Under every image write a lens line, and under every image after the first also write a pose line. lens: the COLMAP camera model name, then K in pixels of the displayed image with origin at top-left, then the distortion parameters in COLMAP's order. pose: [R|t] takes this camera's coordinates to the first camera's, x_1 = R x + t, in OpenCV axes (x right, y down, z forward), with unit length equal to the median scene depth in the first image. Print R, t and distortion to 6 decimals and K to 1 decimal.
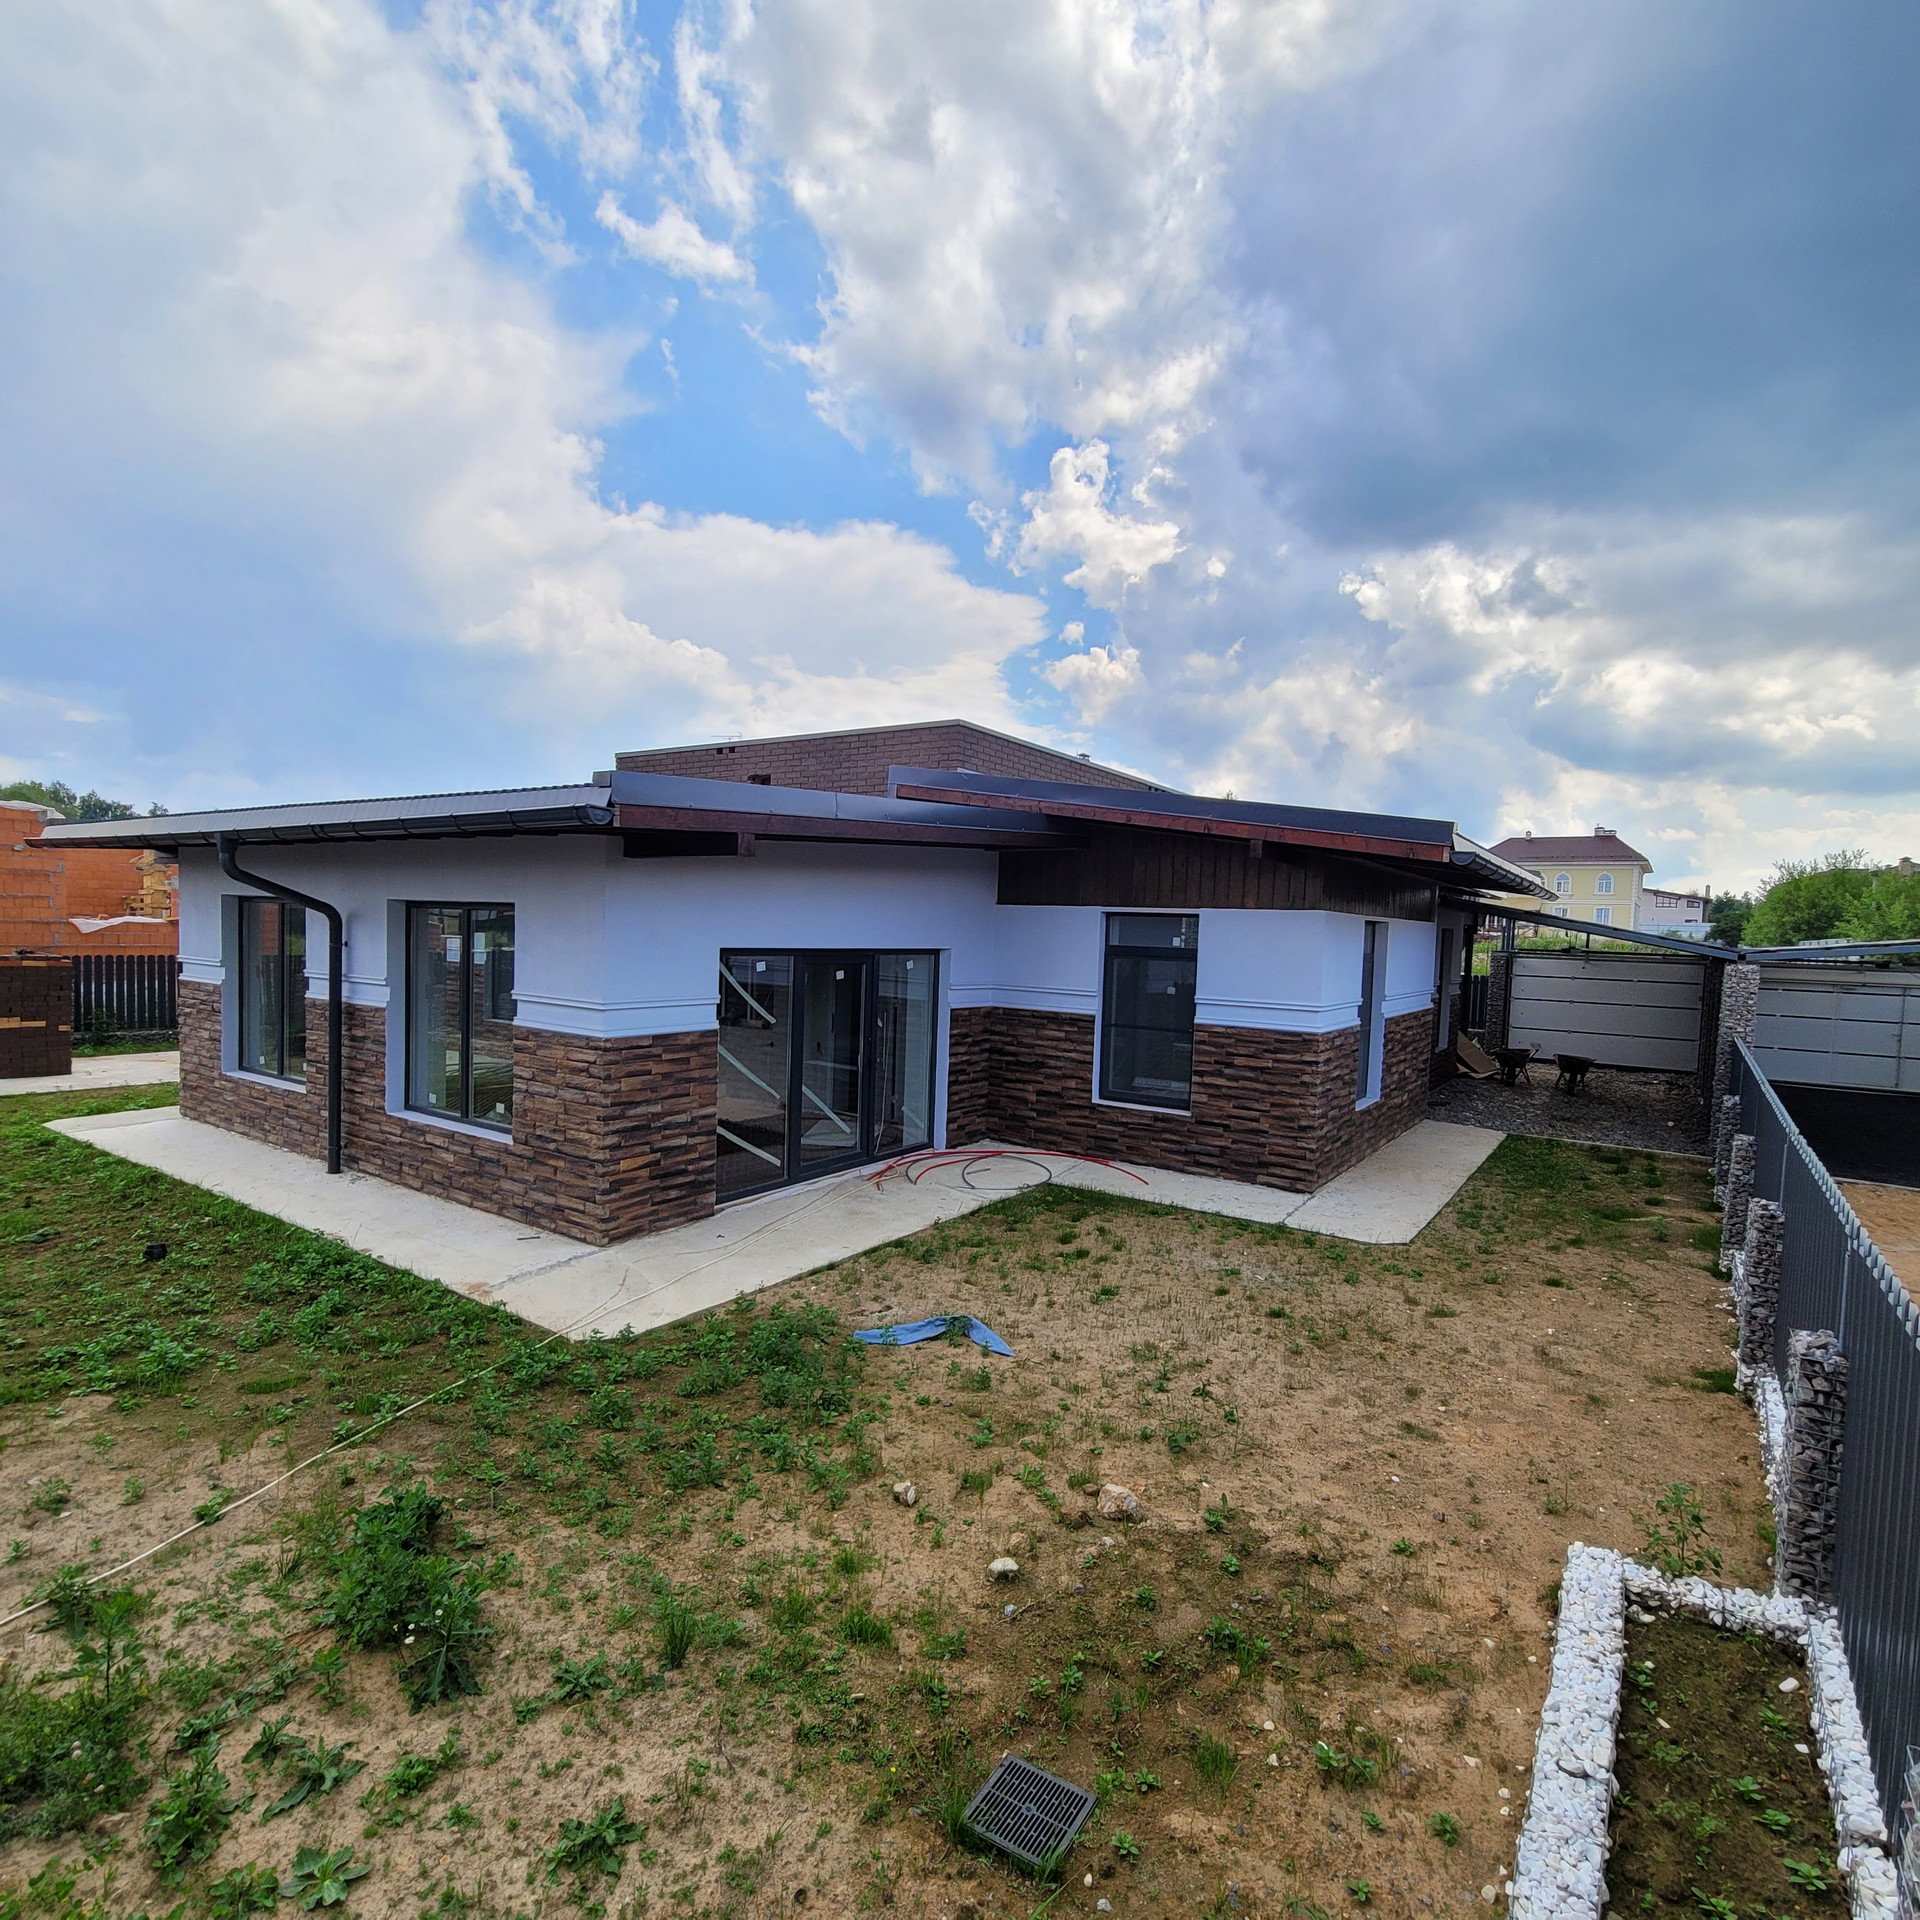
lens RADIAL K [[1052.1, 0, 960.0], [0, 1052.1, 960.0], [0, 0, 1]] dist [-0.003719, -0.000534]
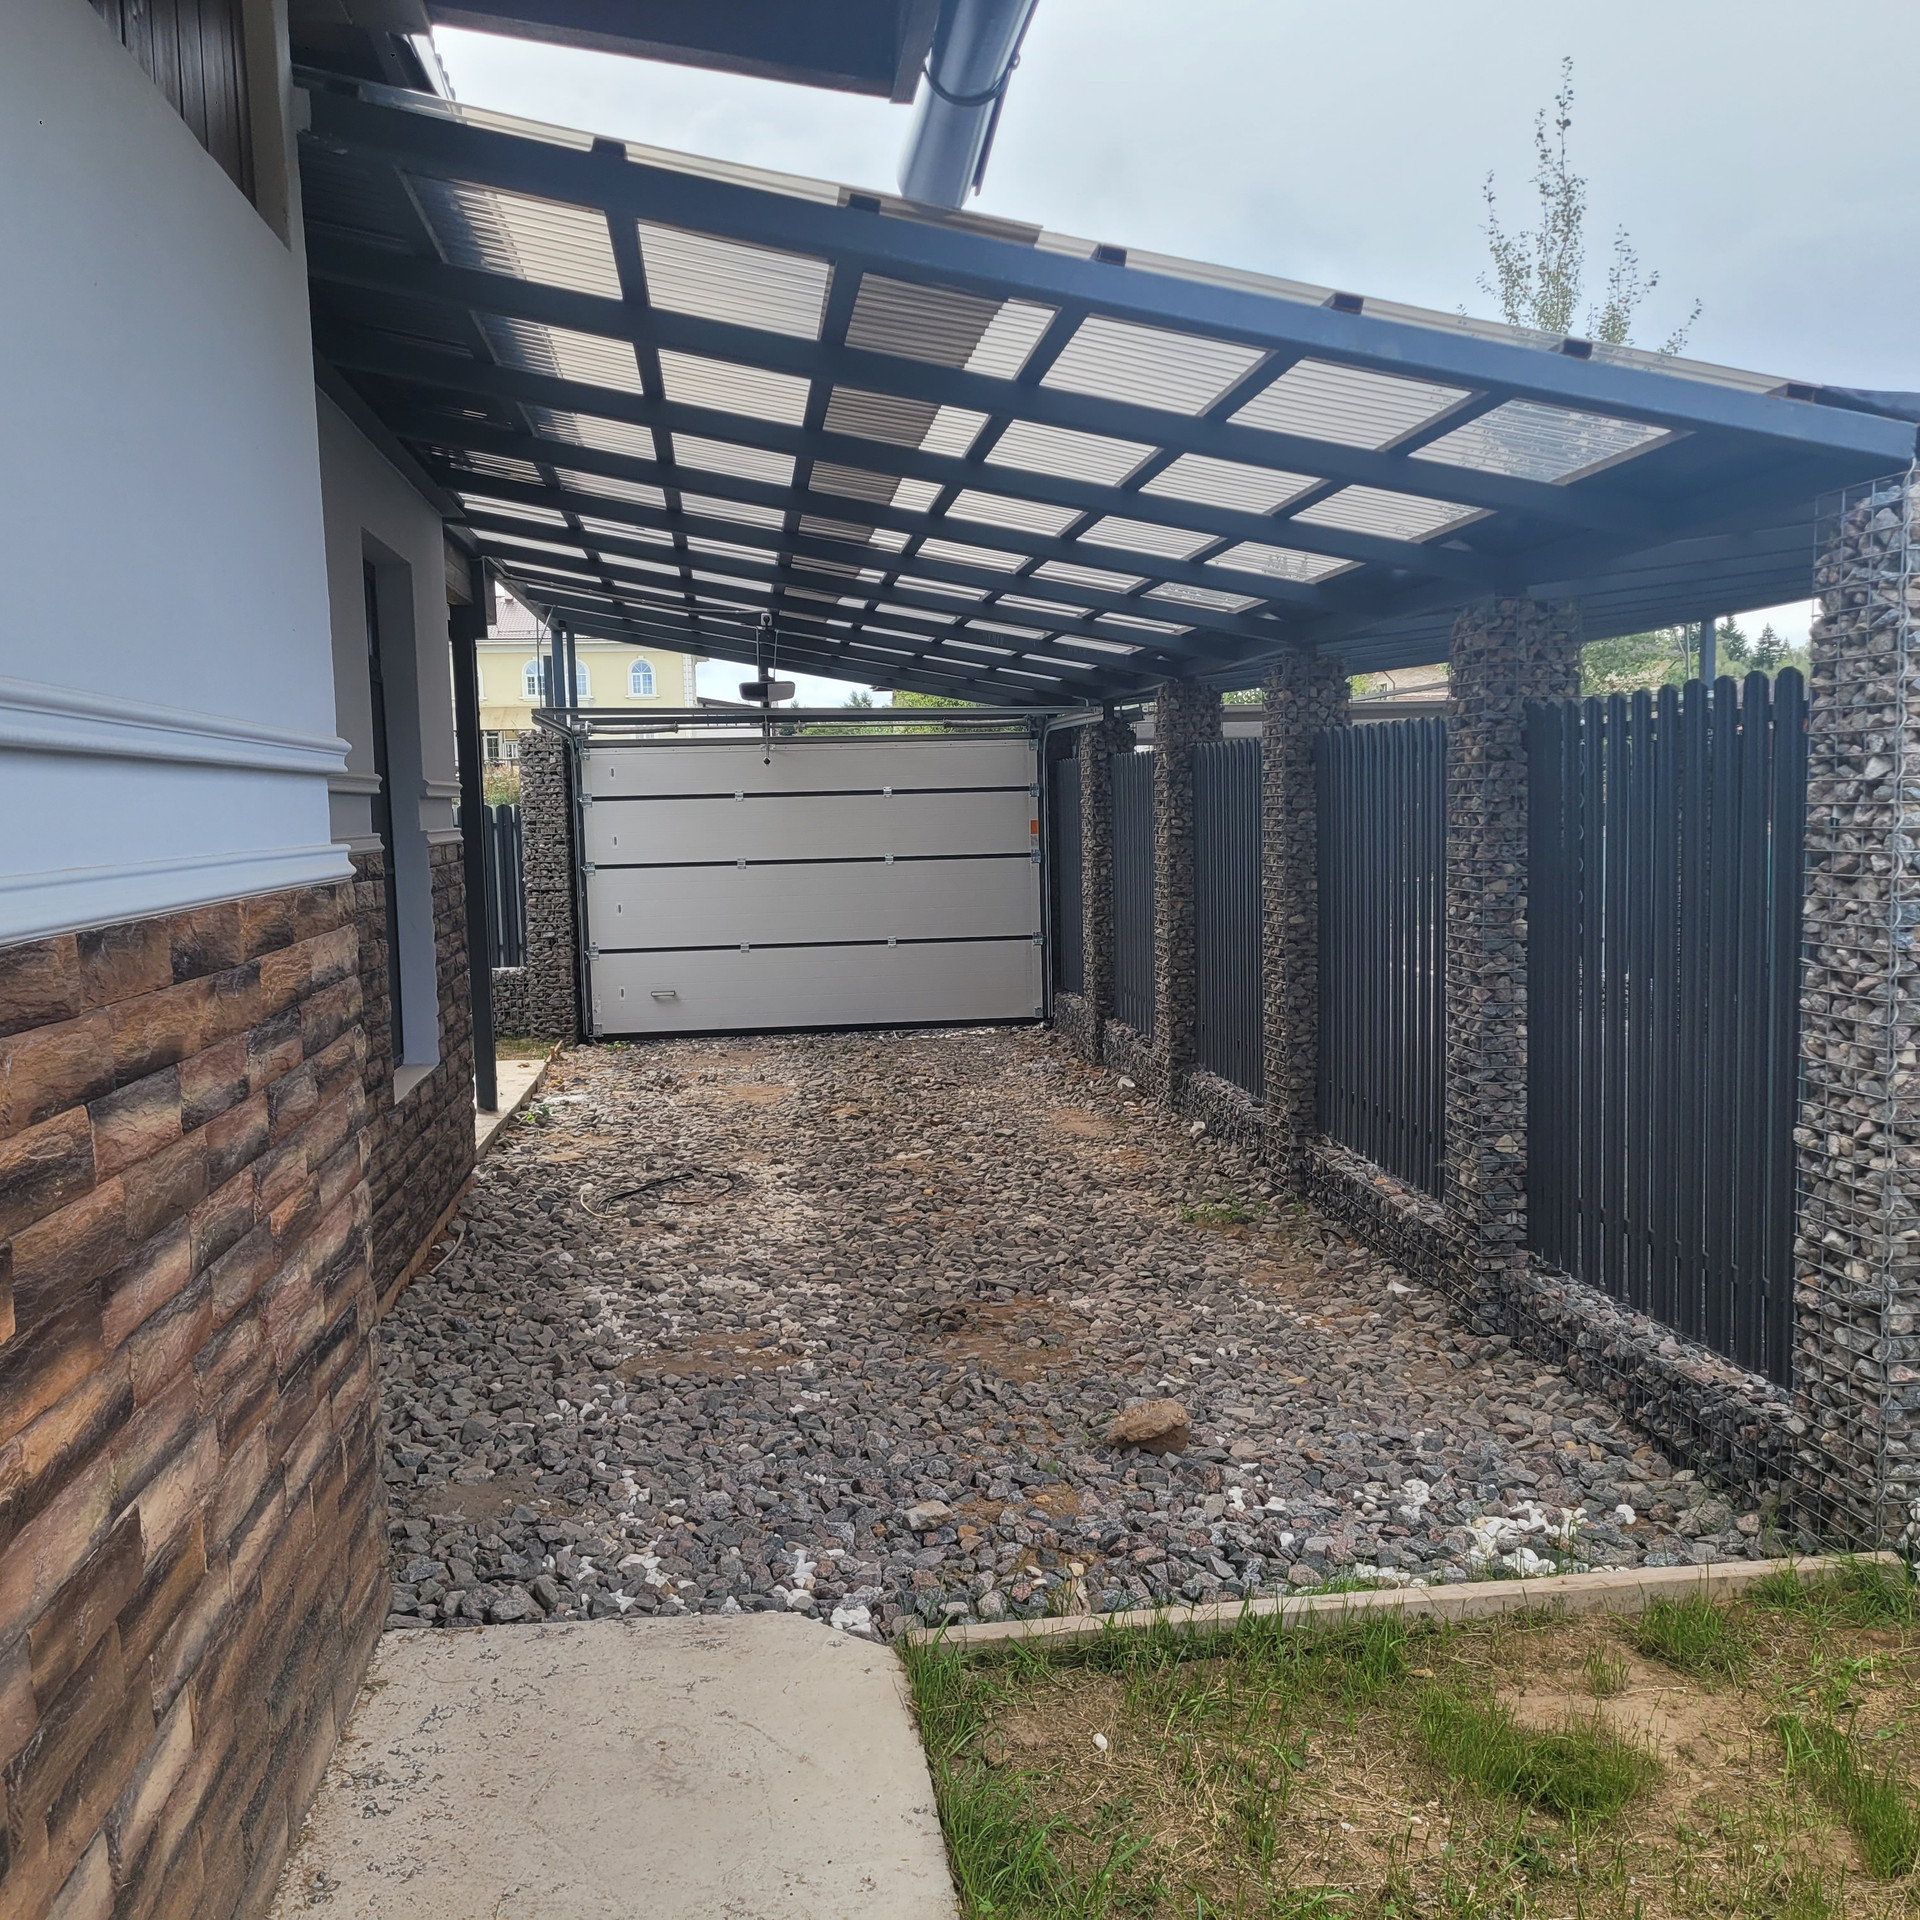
lens RADIAL K [[1955.4, 0, 879.9], [0, 1955.4, 1007.1], [0, 0, 1]] dist [0.052115, 0.012995]
pose [[0.776698, -0.120789, 0.618183, 0.227542], [0.074363, 0.992161, 0.100431, 0.027586], [-0.625468, -0.032034, 0.779592, 0.501538]]
